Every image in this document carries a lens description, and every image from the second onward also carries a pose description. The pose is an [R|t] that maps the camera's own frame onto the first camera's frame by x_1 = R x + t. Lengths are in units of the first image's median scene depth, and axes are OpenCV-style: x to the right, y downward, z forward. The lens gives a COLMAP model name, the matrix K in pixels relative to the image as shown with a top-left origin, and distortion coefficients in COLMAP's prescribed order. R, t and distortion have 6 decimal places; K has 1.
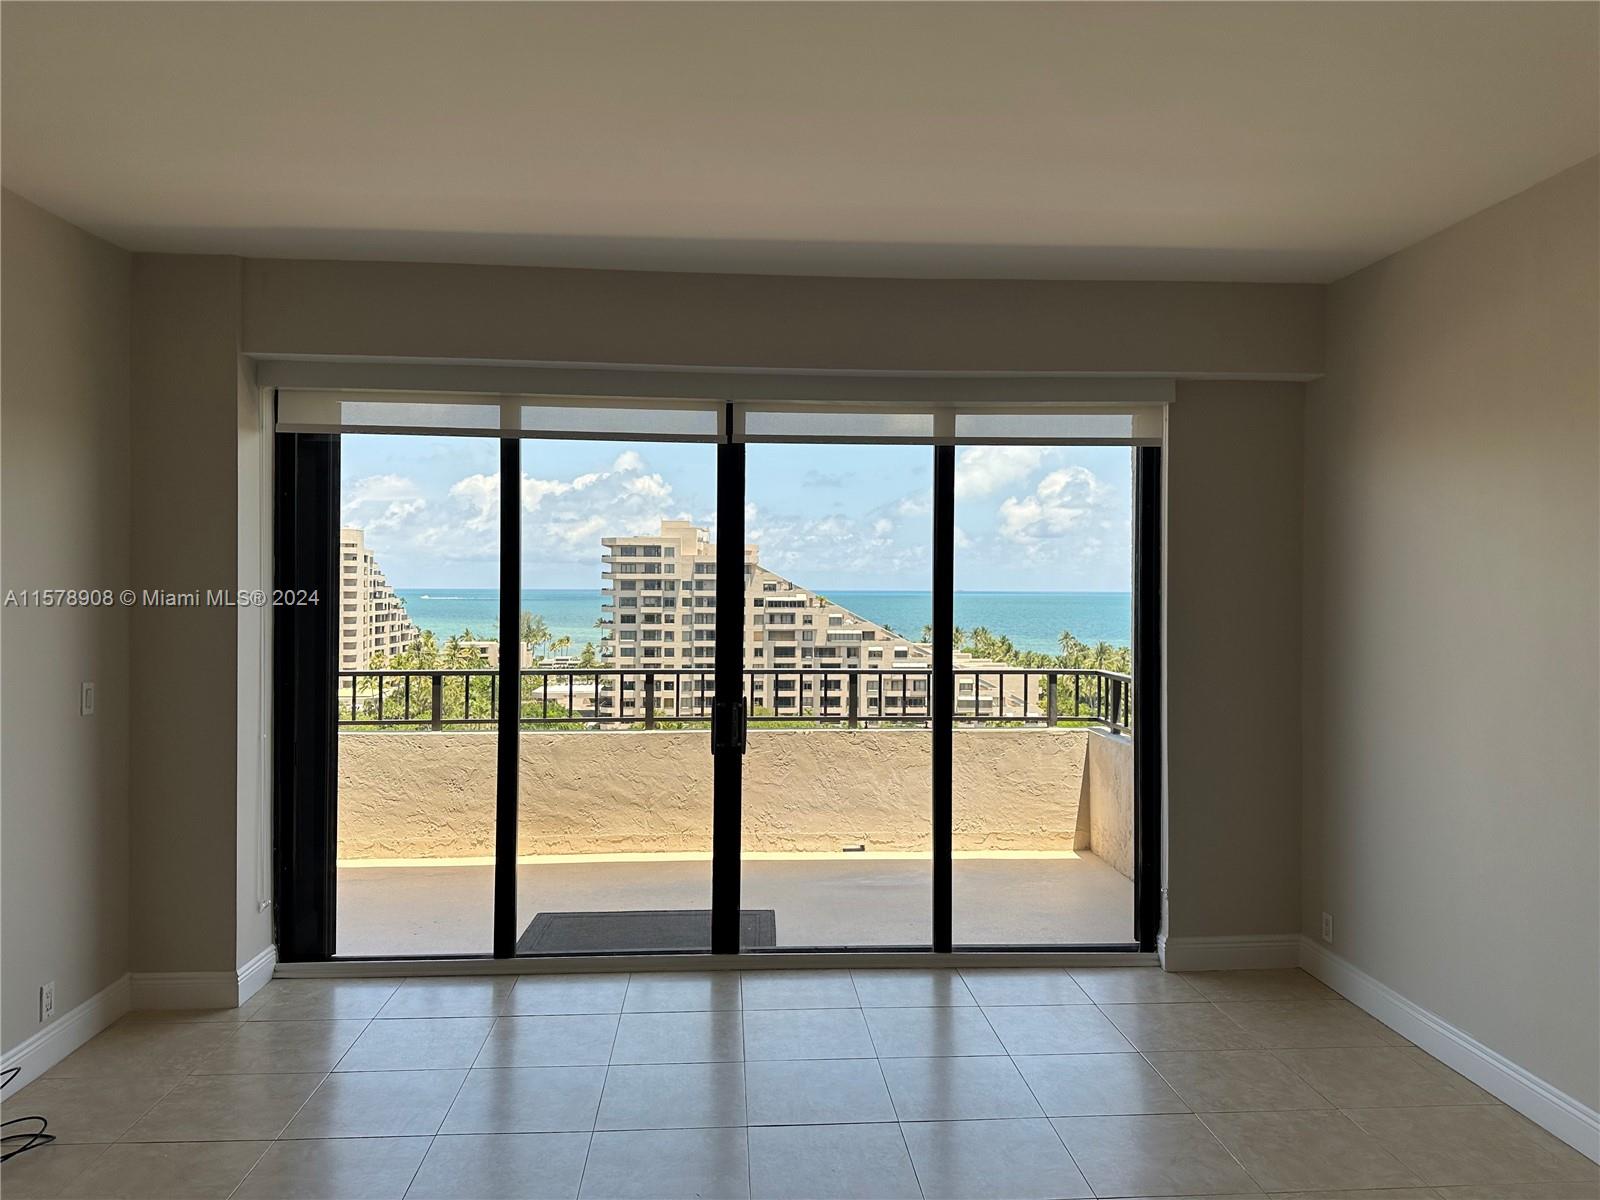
lens RADIAL K [[1119.6, 0, 804.2], [0, 1119.6, 599.1], [0, 0, 1]] dist [0.082597, -0.126522]
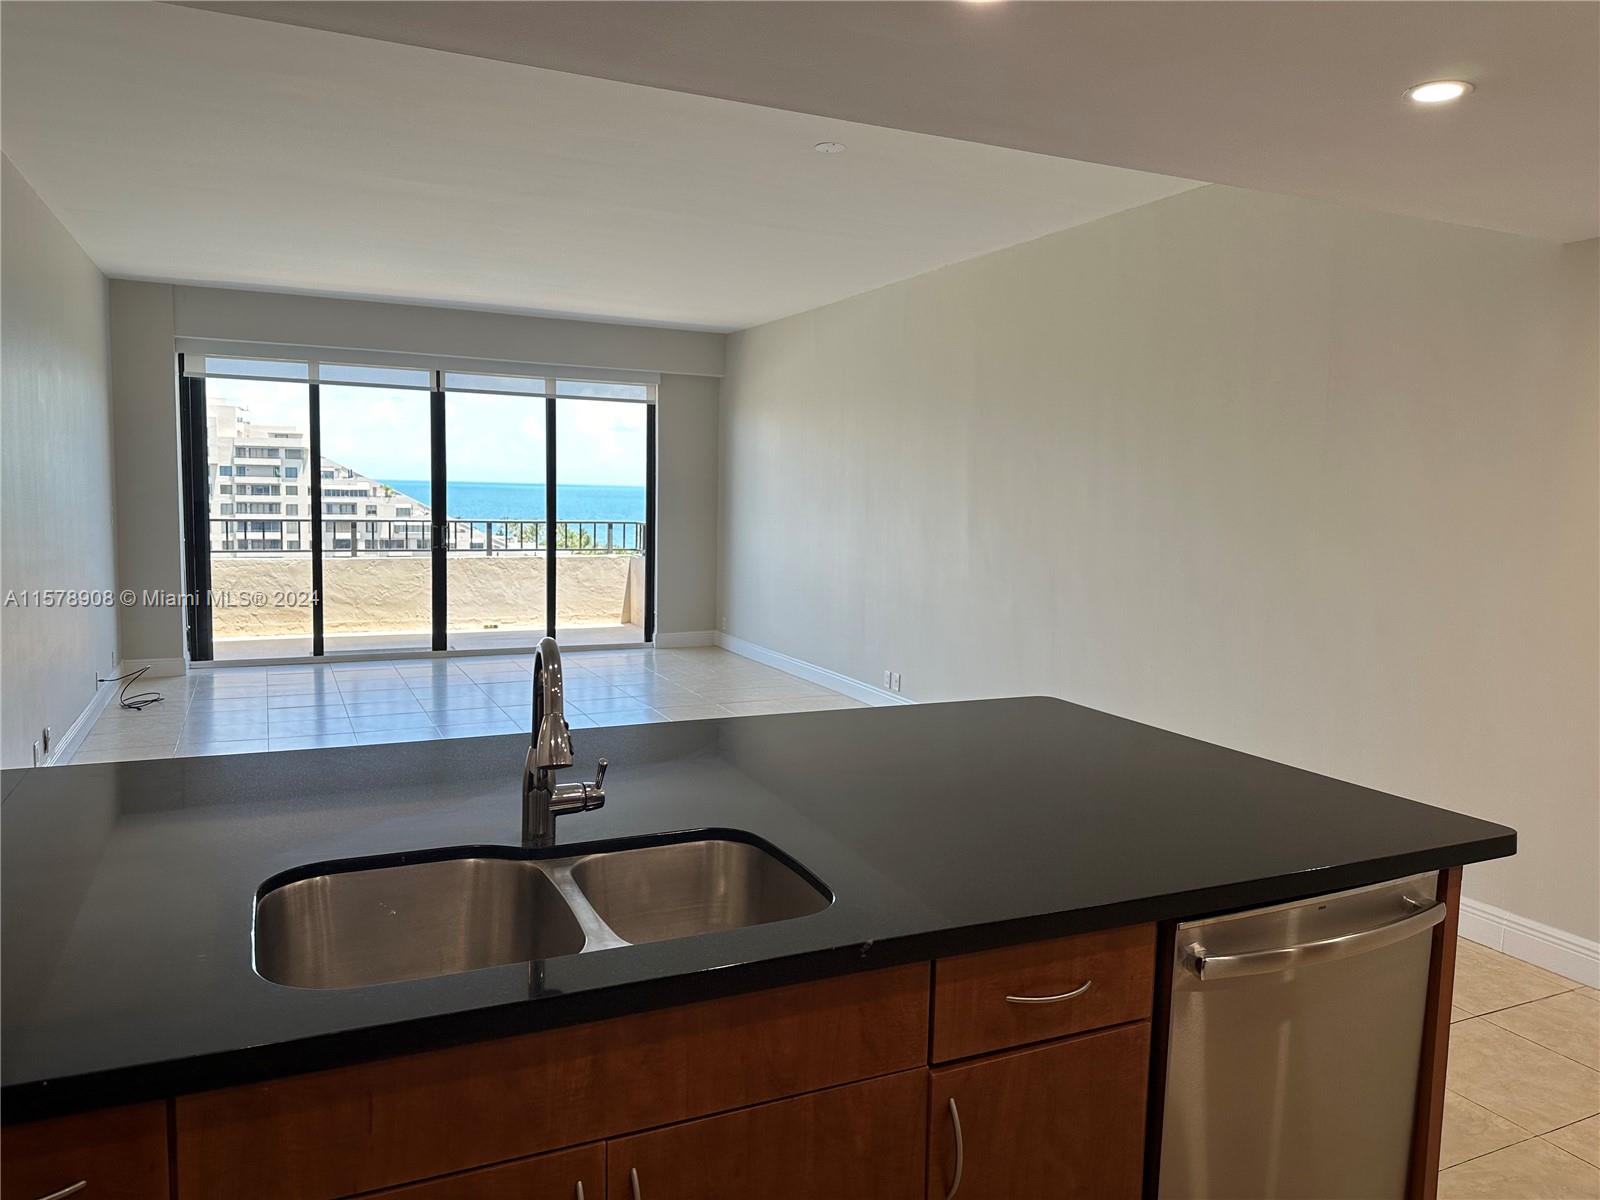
lens RADIAL K [[1119.6, 0, 804.2], [0, 1119.6, 599.1], [0, 0, 1]] dist [0.082597, -0.126522]
pose [[0.931503, -0.020436, 0.363160, -0.165218], [-0.013879, 0.995696, 0.091630, 0.025742], [-0.363469, -0.090394, 0.927210, -0.917506]]
